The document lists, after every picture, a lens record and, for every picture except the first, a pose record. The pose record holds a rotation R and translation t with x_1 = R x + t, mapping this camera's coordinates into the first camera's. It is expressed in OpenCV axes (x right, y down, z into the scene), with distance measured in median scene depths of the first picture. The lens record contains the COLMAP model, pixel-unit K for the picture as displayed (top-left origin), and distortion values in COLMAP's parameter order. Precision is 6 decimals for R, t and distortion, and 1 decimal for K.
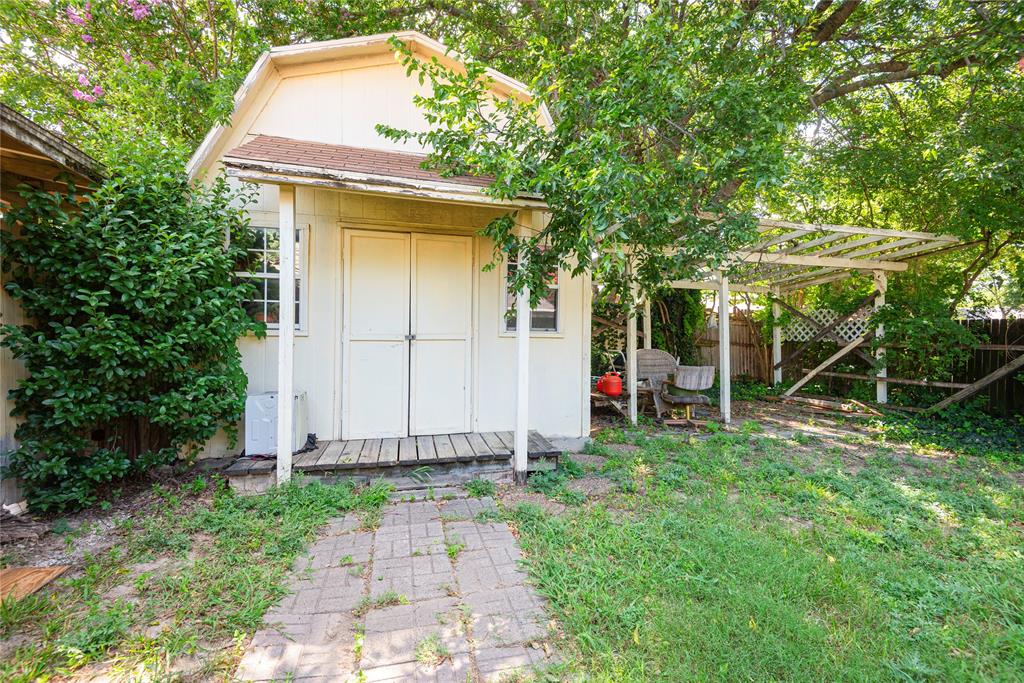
lens RADIAL K [[466.1, 0, 511.0], [0, 466.1, 340.3], [0, 0, 1]] dist [0.018563, -0.009154]
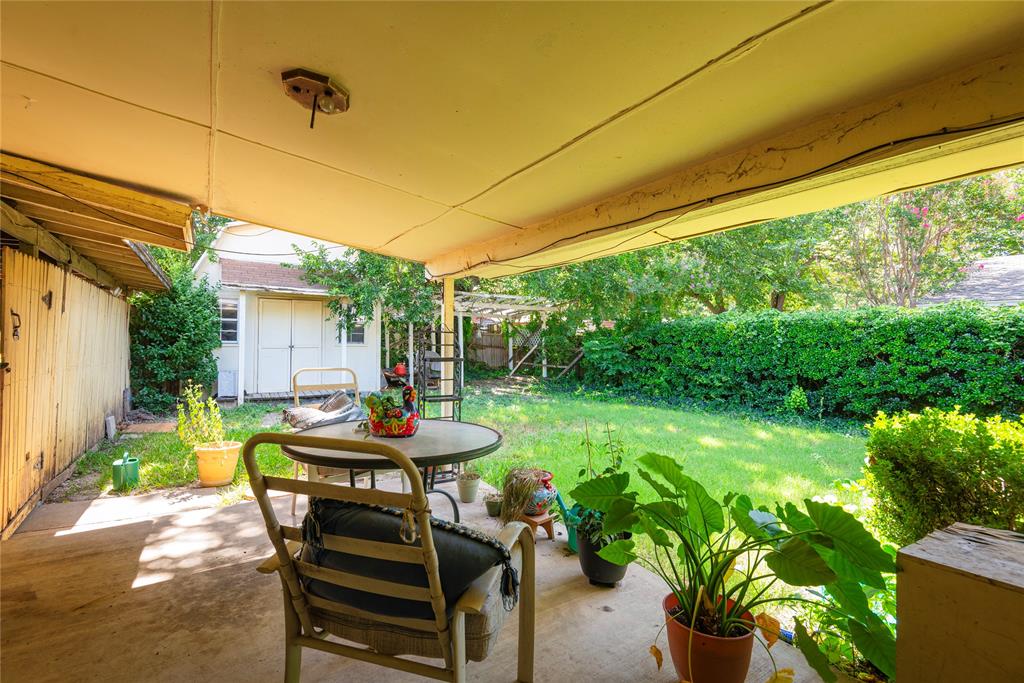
lens RADIAL K [[466.1, 0, 511.2], [0, 466.1, 333.6], [0, 0, 1]] dist [0.018563, -0.009154]
pose [[0.960420, 0.001522, 0.278551, 0.118943], [0.004099, 0.999800, -0.019593, -0.015198], [-0.278525, 0.019959, 0.960222, -1.016128]]
